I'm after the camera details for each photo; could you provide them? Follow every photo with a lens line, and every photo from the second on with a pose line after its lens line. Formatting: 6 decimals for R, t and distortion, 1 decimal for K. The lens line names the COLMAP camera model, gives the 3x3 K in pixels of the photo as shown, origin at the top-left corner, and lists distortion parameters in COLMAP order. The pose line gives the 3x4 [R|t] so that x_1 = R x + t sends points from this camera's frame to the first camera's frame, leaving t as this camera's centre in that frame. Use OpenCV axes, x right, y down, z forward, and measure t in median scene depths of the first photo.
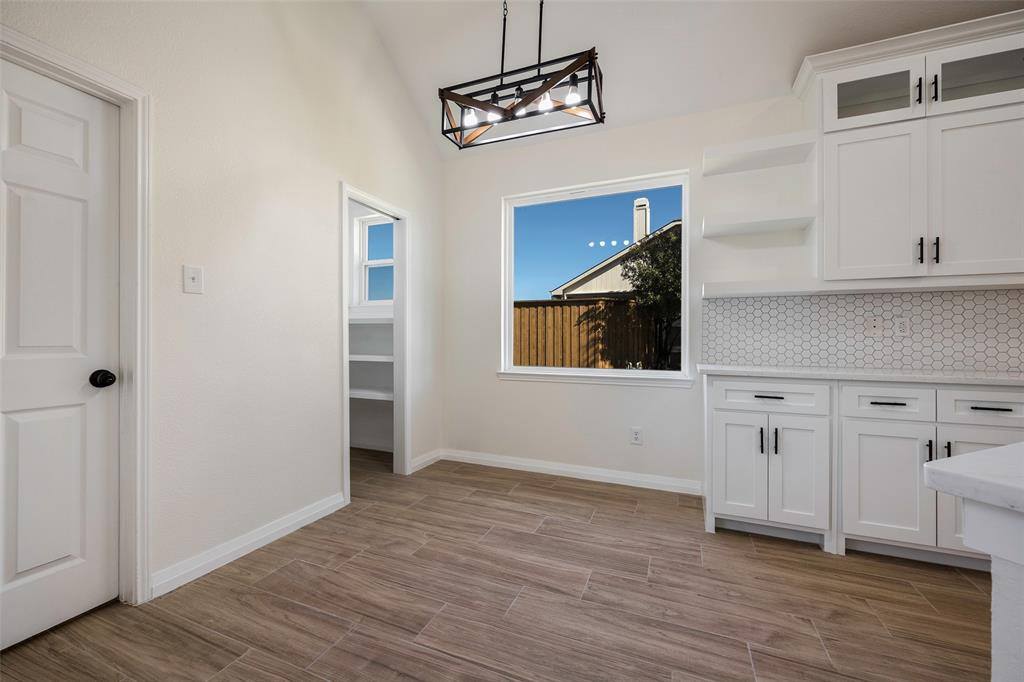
lens RADIAL K [[414.8, 0, 515.6], [0, 414.8, 338.4], [0, 0, 1]] dist [-0.002633, -0.000200]
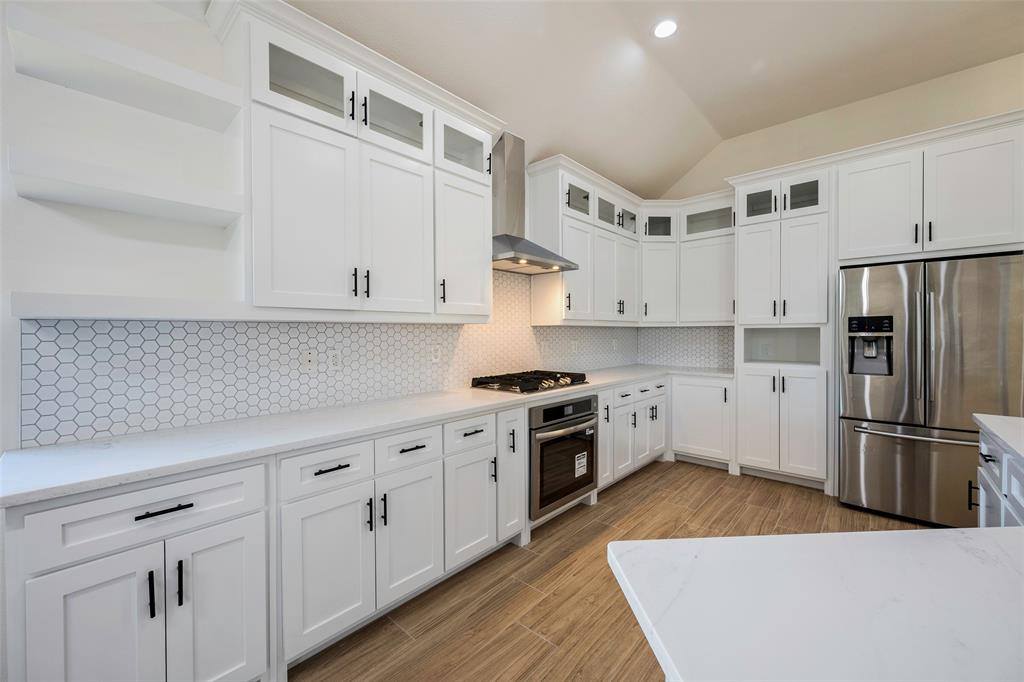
lens RADIAL K [[403.7, 0, 513.8], [0, 403.7, 334.8], [0, 0, 1]] dist [-0.002439, -0.000172]
pose [[0.338985, -0.009401, 0.940745, 0.247290], [0.006271, 0.999950, 0.007733, -0.095253], [-0.940771, 0.003278, 0.339027, 0.350137]]
